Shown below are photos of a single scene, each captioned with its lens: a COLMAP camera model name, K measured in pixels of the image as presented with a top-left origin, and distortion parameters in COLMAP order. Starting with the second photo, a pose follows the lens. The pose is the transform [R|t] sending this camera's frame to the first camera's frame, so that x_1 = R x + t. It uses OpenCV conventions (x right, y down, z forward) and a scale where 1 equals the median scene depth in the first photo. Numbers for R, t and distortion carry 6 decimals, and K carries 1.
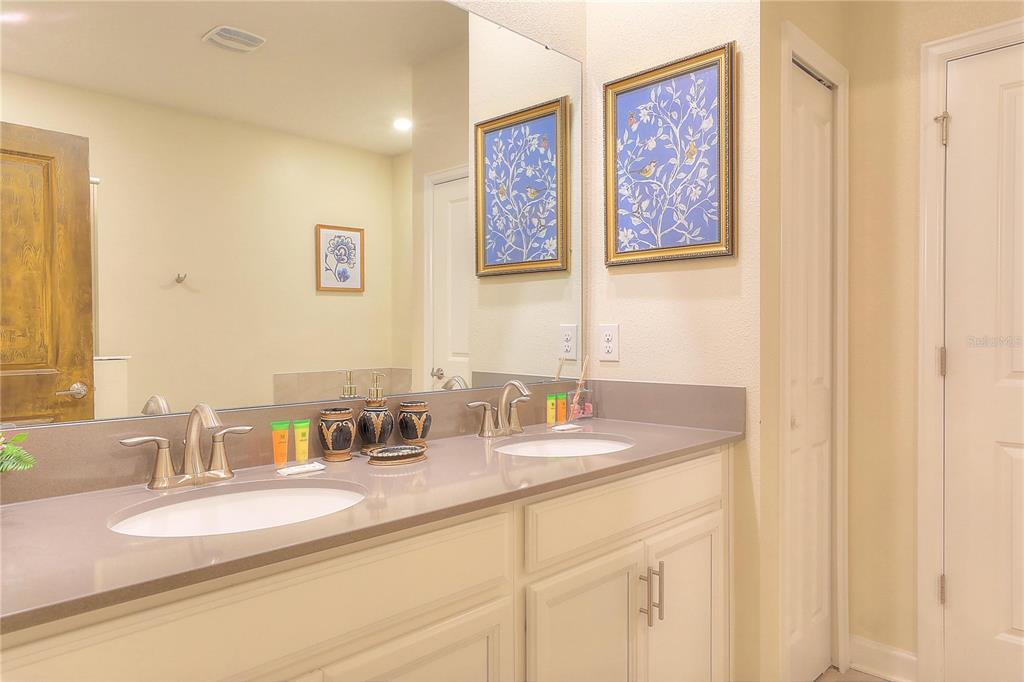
lens RADIAL K [[672.7, 0, 512.0], [0, 672.7, 341.0], [0, 0, 1]] dist [-0.027546, 0.000967]
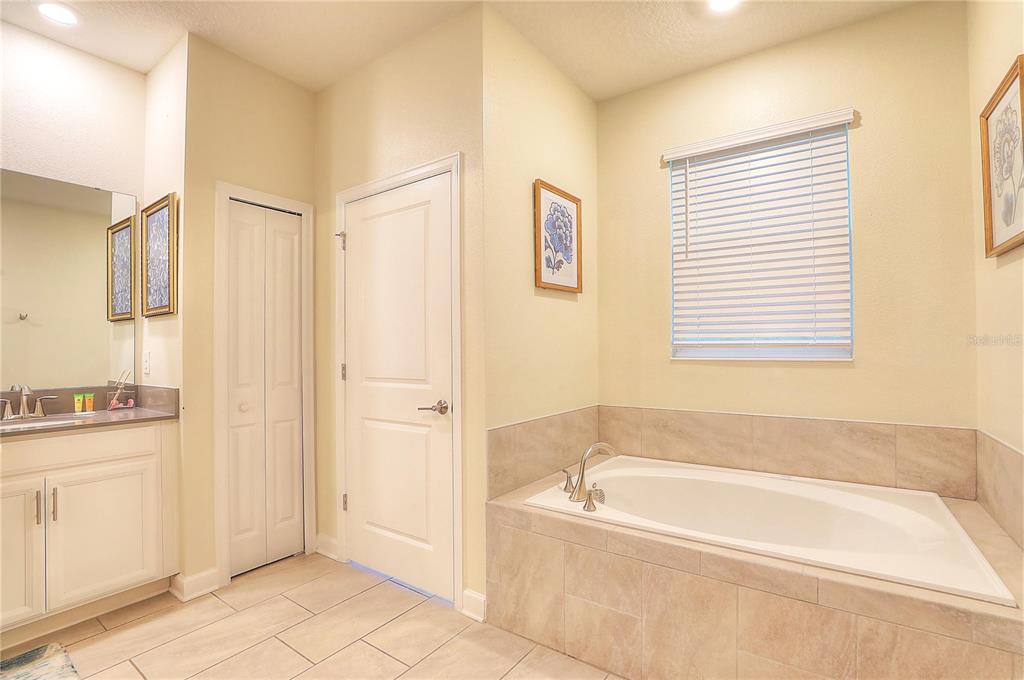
lens RADIAL K [[469.5, 0, 515.7], [0, 469.5, 340.4], [0, 0, 1]] dist [-0.044643, 0.012590]
pose [[0.986084, -0.003168, 0.166220, 0.881251], [0.008497, 0.999472, -0.031356, -0.008972], [-0.166033, 0.032332, 0.985590, -0.293023]]
